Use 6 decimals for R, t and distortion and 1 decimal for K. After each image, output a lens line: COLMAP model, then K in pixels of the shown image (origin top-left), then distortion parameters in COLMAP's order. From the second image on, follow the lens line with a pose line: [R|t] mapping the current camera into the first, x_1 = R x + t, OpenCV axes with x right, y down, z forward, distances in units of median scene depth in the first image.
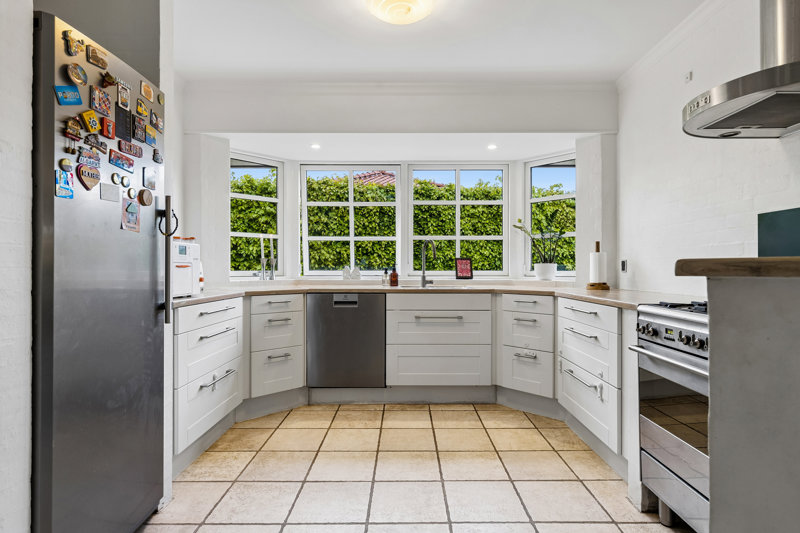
lens RADIAL K [[436.5, 0, 400.0], [0, 436.5, 266.5], [0, 0, 1]] dist [0.000816, 0.000137]
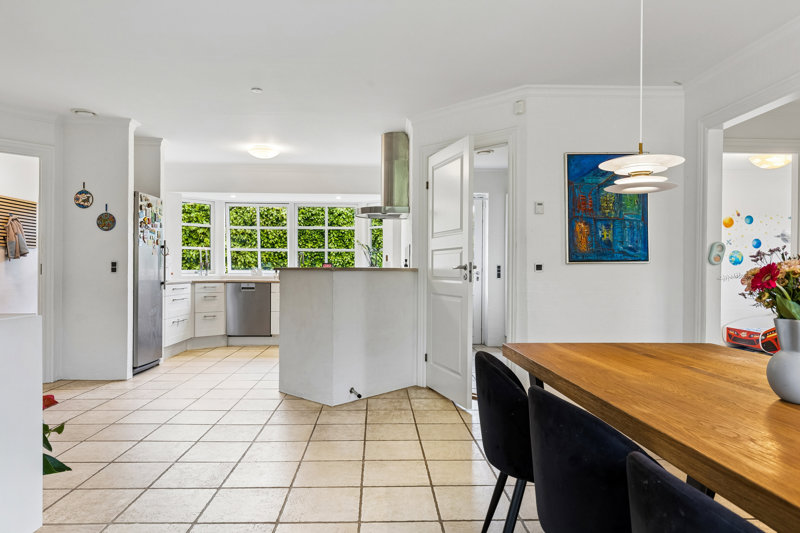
lens RADIAL K [[543.2, 0, 400.0], [0, 543.2, 266.5], [0, 0, 1]] dist [-0.001020, -0.000152]
pose [[0.998651, 0.006596, 0.051509, 0.347122], [-0.006528, 0.999978, -0.001498, -0.005042], [-0.051518, 0.001160, 0.998671, -1.143572]]
